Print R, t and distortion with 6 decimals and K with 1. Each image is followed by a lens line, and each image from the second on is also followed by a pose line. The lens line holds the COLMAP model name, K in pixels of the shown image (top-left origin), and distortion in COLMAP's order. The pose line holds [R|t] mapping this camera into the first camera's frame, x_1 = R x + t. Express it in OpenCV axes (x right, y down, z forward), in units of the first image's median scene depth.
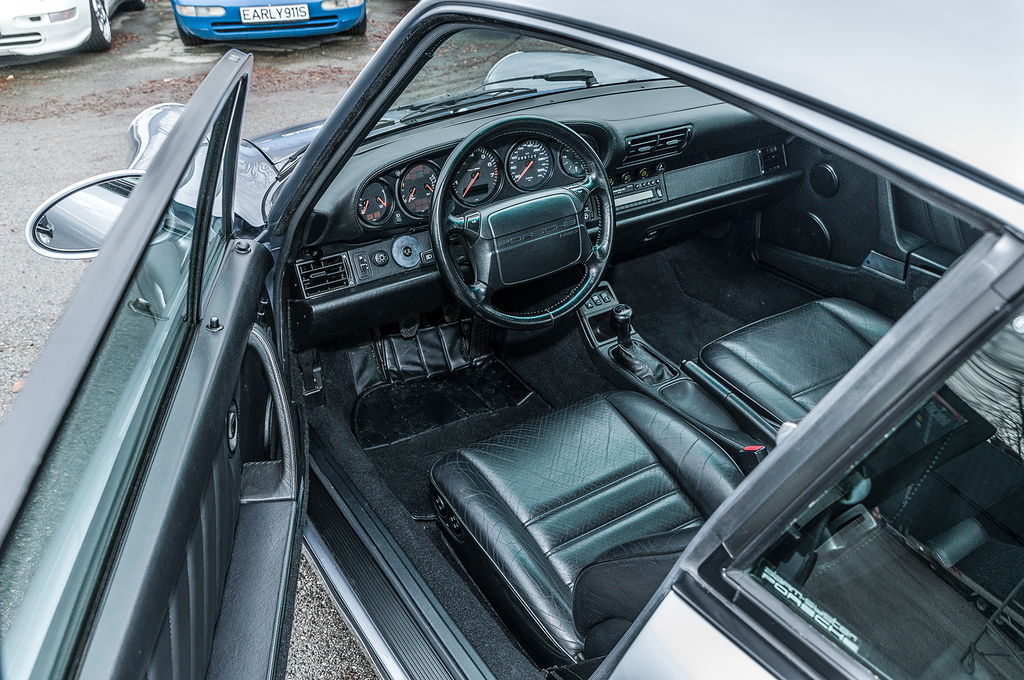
lens RADIAL K [[828.1, 0, 509.9], [0, 828.1, 338.8], [0, 0, 1]] dist [-0.005045, -0.006554]
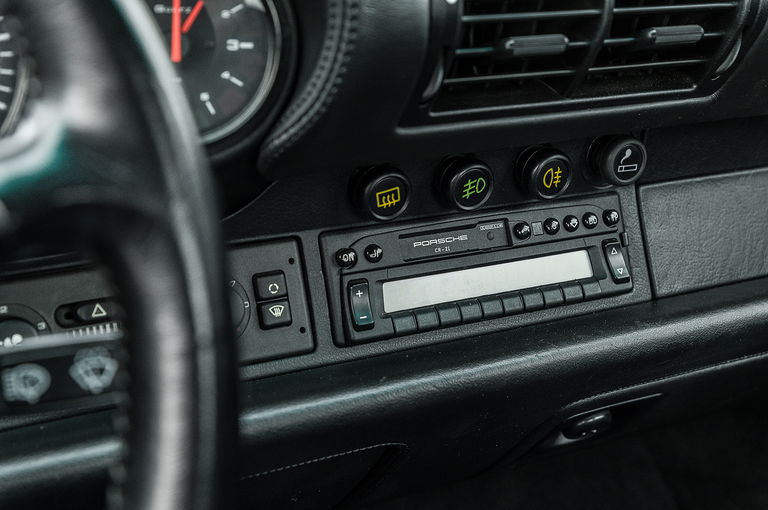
lens RADIAL K [[1230.5, 0, 385.0], [0, 1230.5, 254.7], [0, 0, 1]] dist [0.062005, 0.000000]
pose [[0.995684, 0.061998, -0.069064, 0.155672], [-0.073863, 0.979921, -0.185201, -0.120491], [0.056195, 0.189503, 0.980271, 0.725084]]
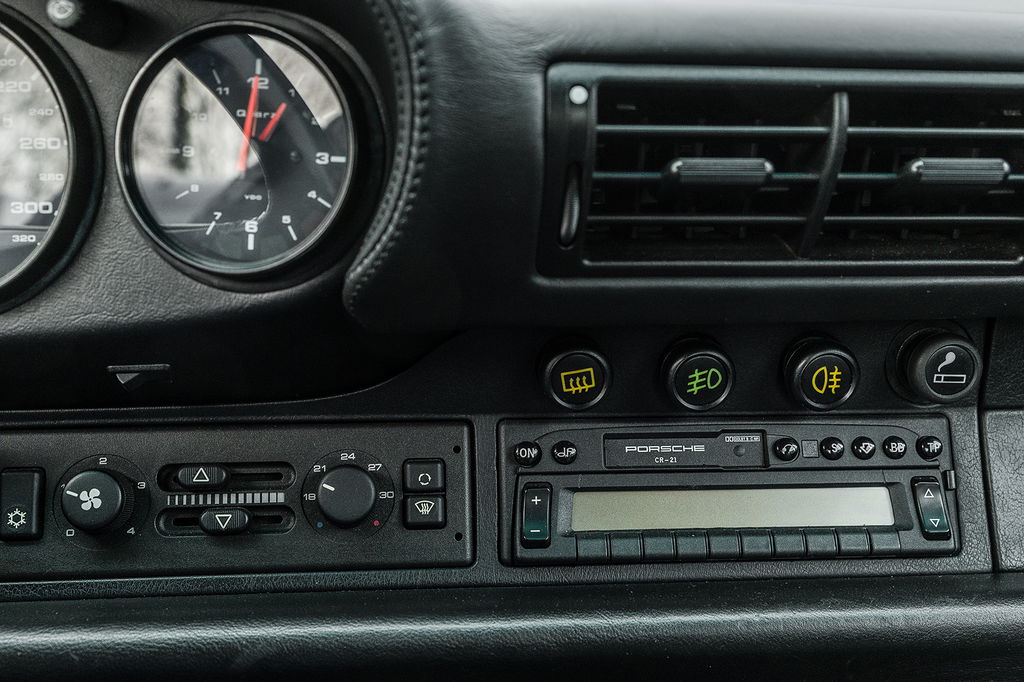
lens RADIAL K [[1173.2, 0, 506.8], [0, 1173.2, 343.8], [0, 0, 1]] dist [0.032332, 0.000000]
pose [[0.875688, 0.109652, -0.470263, 0.244029], [-0.255996, 0.931176, -0.259573, -0.137716], [0.409435, 0.347690, 0.843490, 0.840303]]
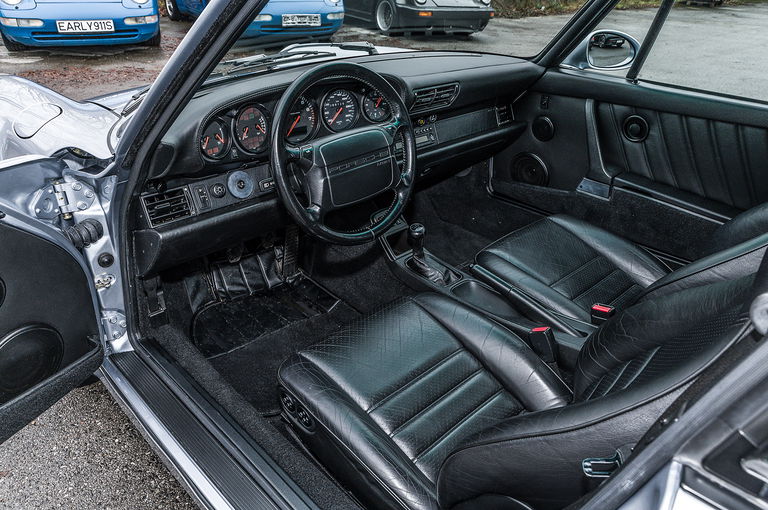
lens RADIAL K [[566.8, 0, 391.3], [0, 566.8, 255.3], [0, 0, 1]] dist [-0.015541, 0.009457]
pose [[0.976071, -0.057445, 0.209725, -0.086664], [0.061717, 0.997997, -0.013877, 0.016004], [-0.208508, 0.026488, 0.977662, 0.180916]]
